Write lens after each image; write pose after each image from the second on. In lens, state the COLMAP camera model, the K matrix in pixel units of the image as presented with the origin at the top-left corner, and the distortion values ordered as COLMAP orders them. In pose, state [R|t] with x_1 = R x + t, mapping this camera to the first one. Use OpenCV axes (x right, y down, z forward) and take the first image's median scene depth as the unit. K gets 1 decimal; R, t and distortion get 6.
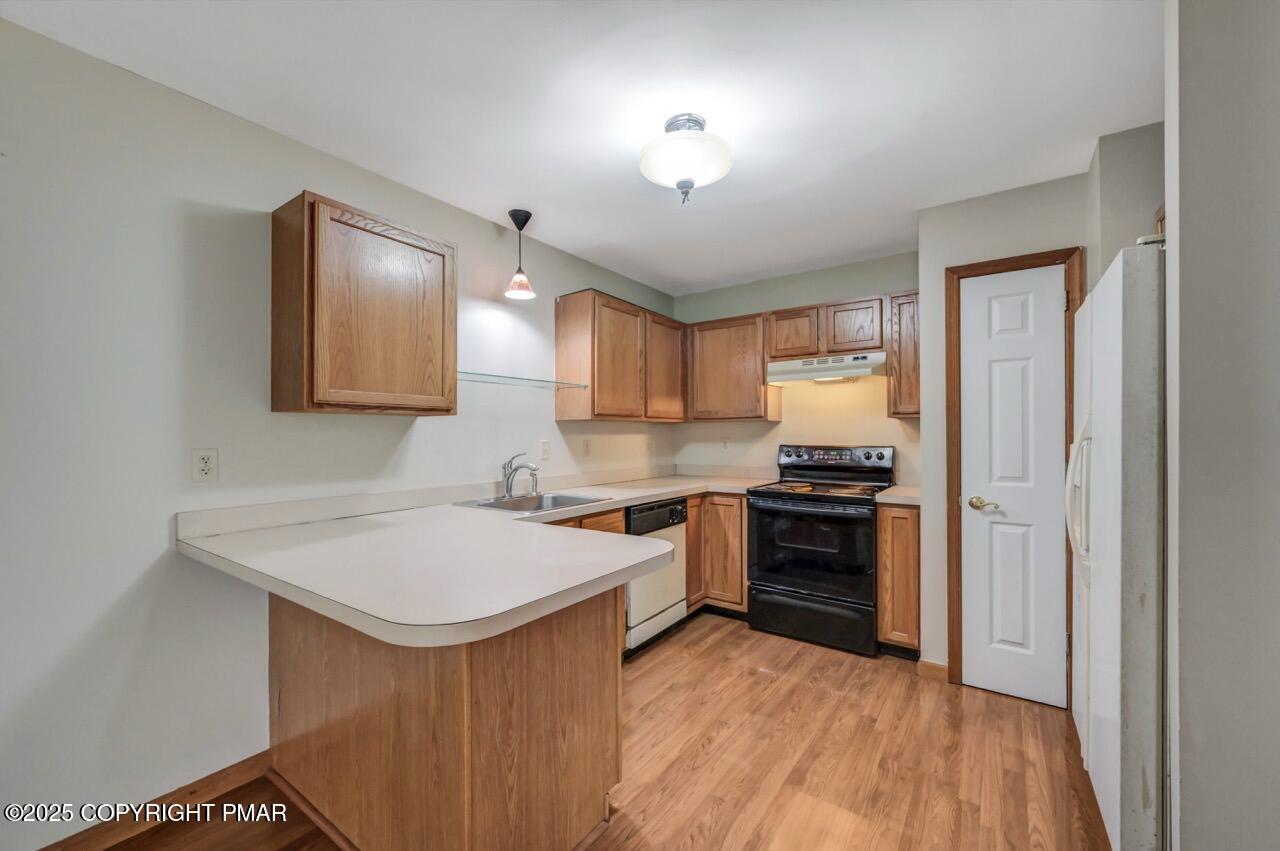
lens RADIAL K [[511.1, 0, 639.4], [0, 511.1, 429.2], [0, 0, 1]] dist [-0.001729, 0.000026]
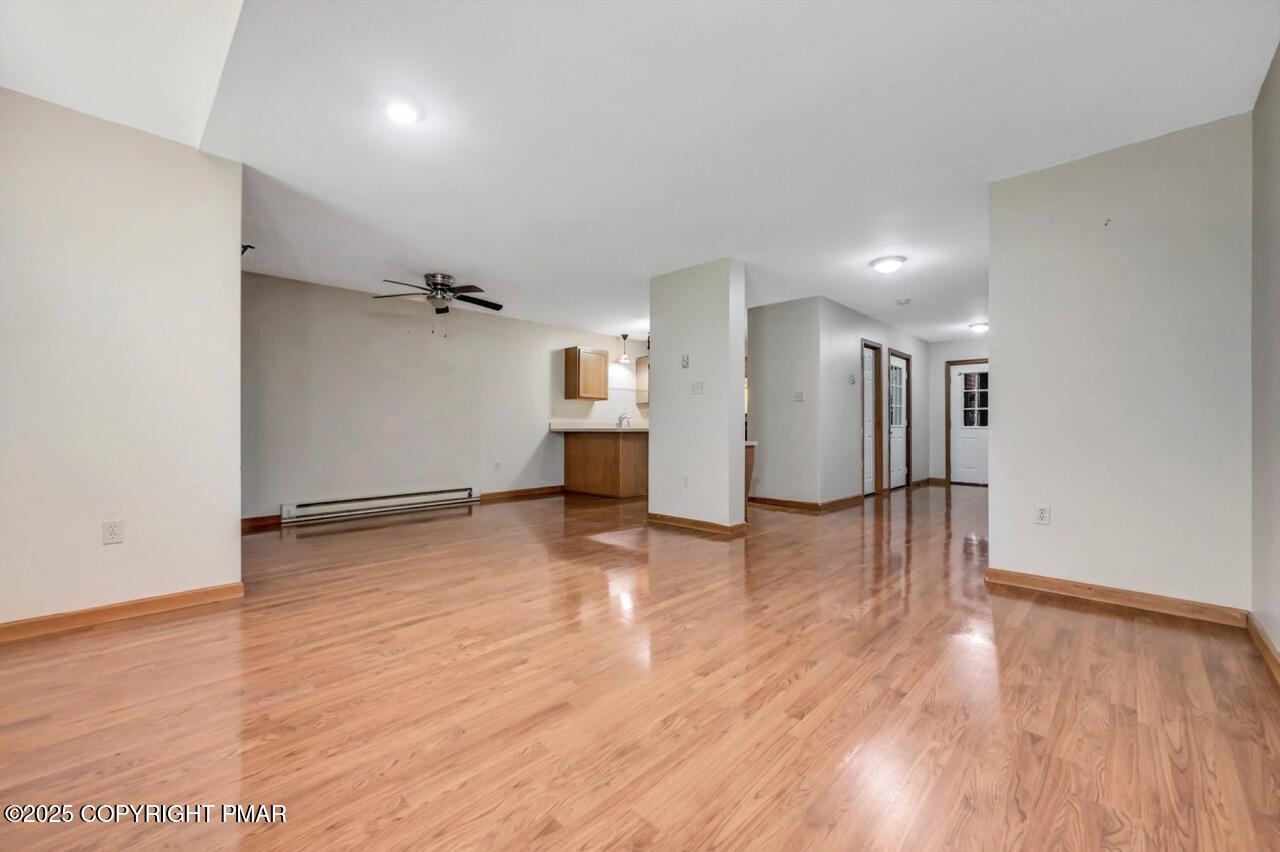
lens RADIAL K [[511.1, 0, 639.0], [0, 511.1, 427.9], [0, 0, 1]] dist [-0.001729, 0.000026]
pose [[0.988564, 0.004929, -0.150721, 0.300506], [-0.004282, 0.999980, 0.004615, 0.115026], [0.150741, -0.003917, 0.988566, -1.934963]]
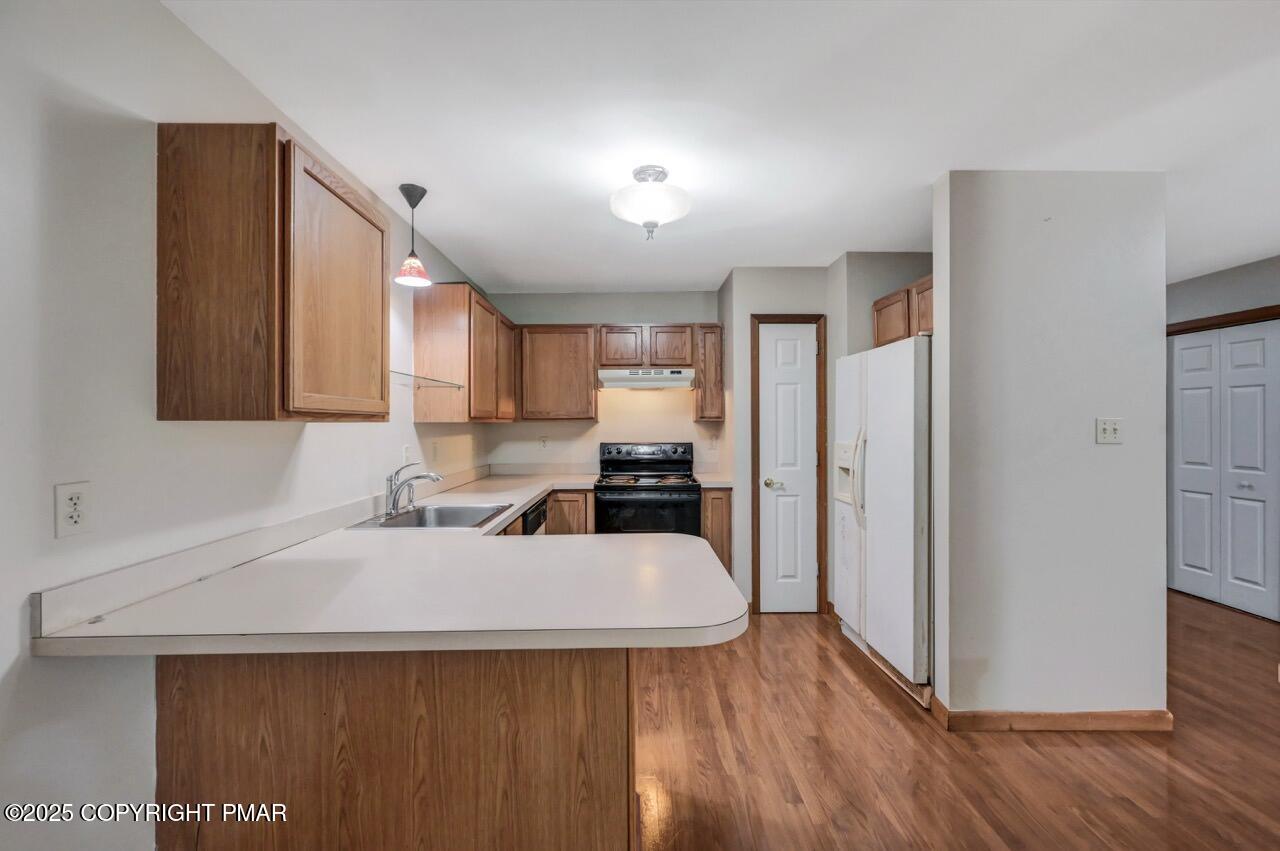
lens RADIAL K [[511.1, 0, 642.9], [0, 511.1, 419.1], [0, 0, 1]] dist [-0.001729, 0.000026]
pose [[0.805544, 0.004467, 0.592519, -0.419545], [-0.004061, 0.999990, -0.002018, -0.025869], [-0.592522, -0.000781, 0.805554, 0.056251]]
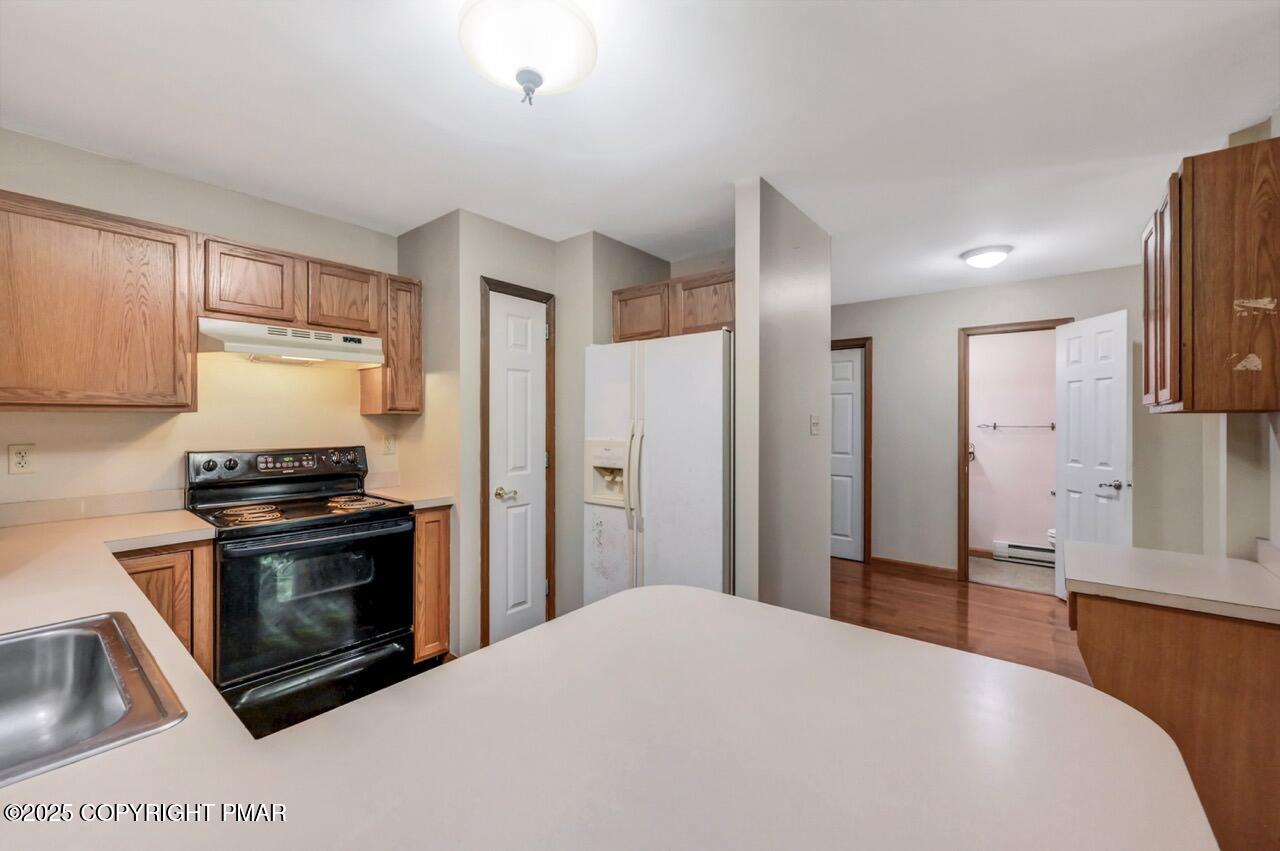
lens RADIAL K [[511.1, 0, 641.2], [0, 511.1, 418.2], [0, 0, 1]] dist [-0.001729, 0.000026]
pose [[0.061139, 0.010471, 0.998074, -0.406269], [-0.008329, 0.999916, -0.009981, -0.010716], [-0.998094, -0.007703, 0.061222, 0.558008]]
